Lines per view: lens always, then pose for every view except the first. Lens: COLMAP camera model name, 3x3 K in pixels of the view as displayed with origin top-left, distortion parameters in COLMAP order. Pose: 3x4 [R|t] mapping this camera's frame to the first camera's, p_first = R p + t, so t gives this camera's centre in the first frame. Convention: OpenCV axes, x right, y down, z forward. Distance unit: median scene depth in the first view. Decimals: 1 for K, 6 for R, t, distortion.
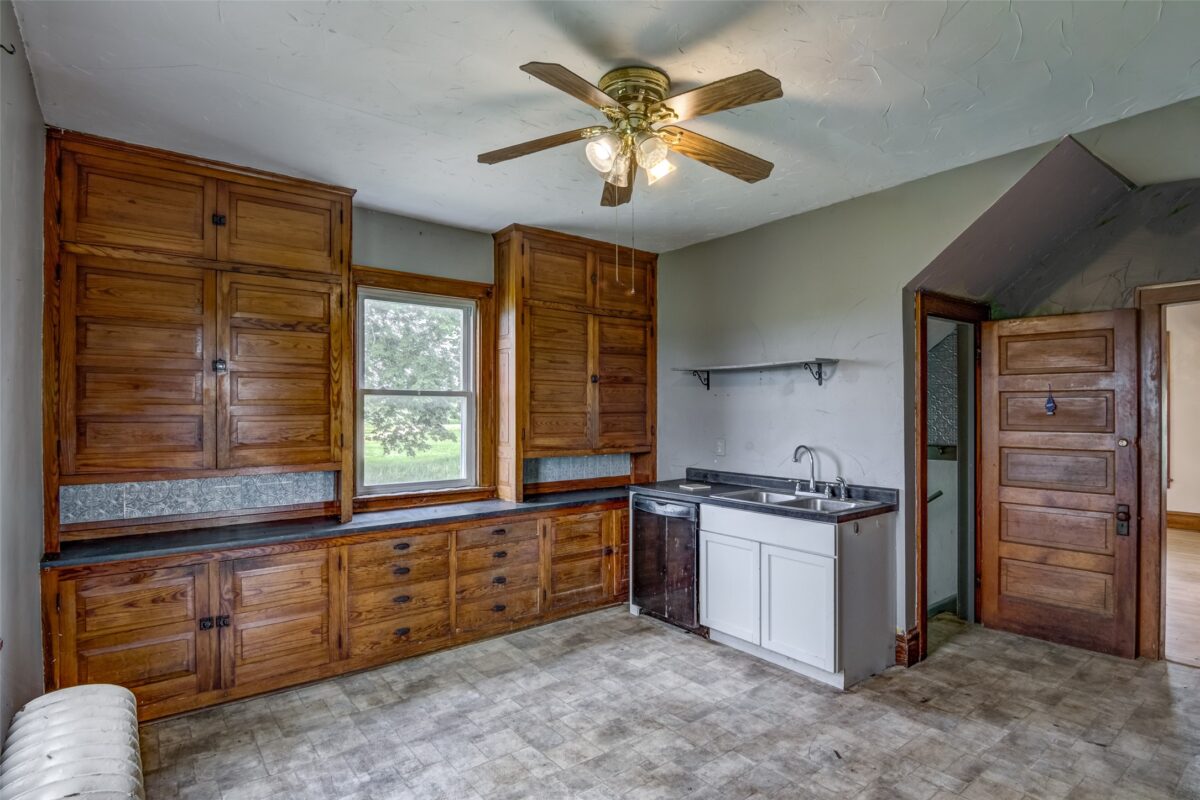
lens RADIAL K [[625.9, 0, 603.4], [0, 625.9, 400.7], [0, 0, 1]] dist [-0.014510, -0.002373]
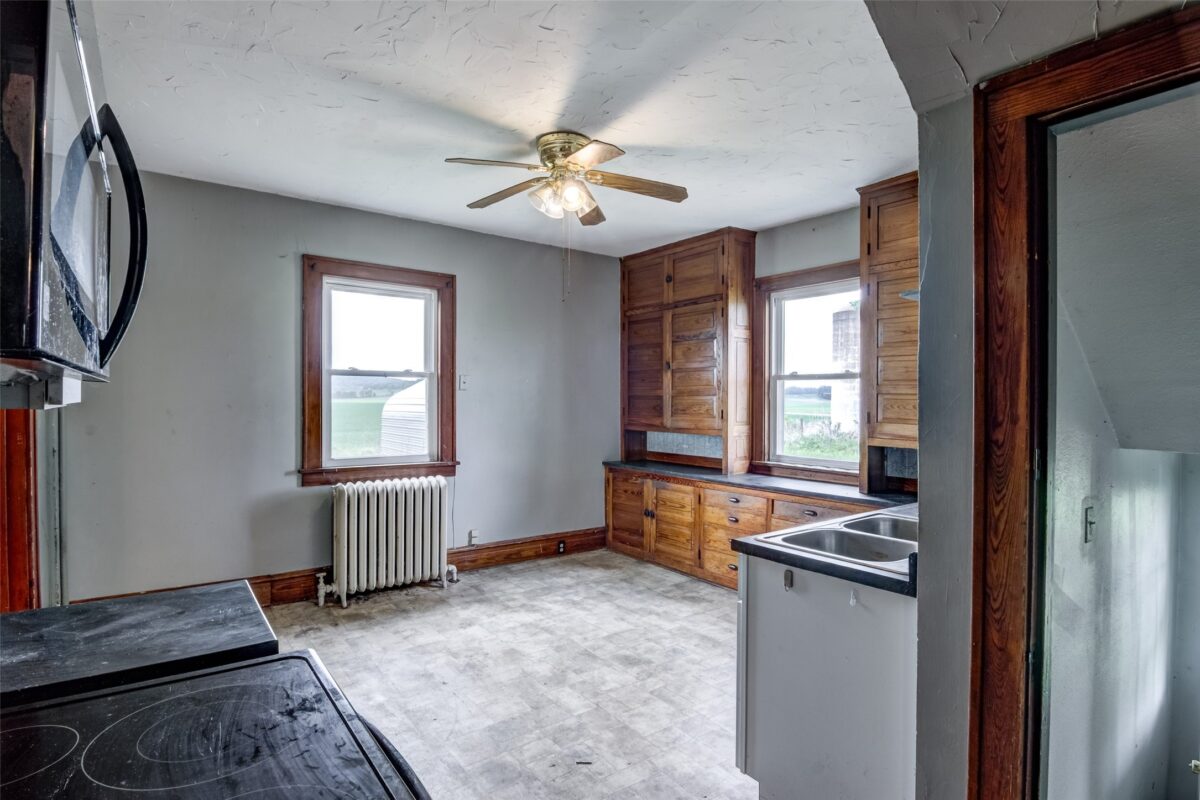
lens RADIAL K [[625.9, 0, 600.1], [0, 625.9, 404.0], [0, 0, 1]] dist [-0.014510, -0.002373]
pose [[-0.048341, 0.010124, -0.998780, 1.163233], [0.008743, 0.999915, 0.009712, 0.029418], [0.998793, -0.008263, -0.048426, 0.970336]]
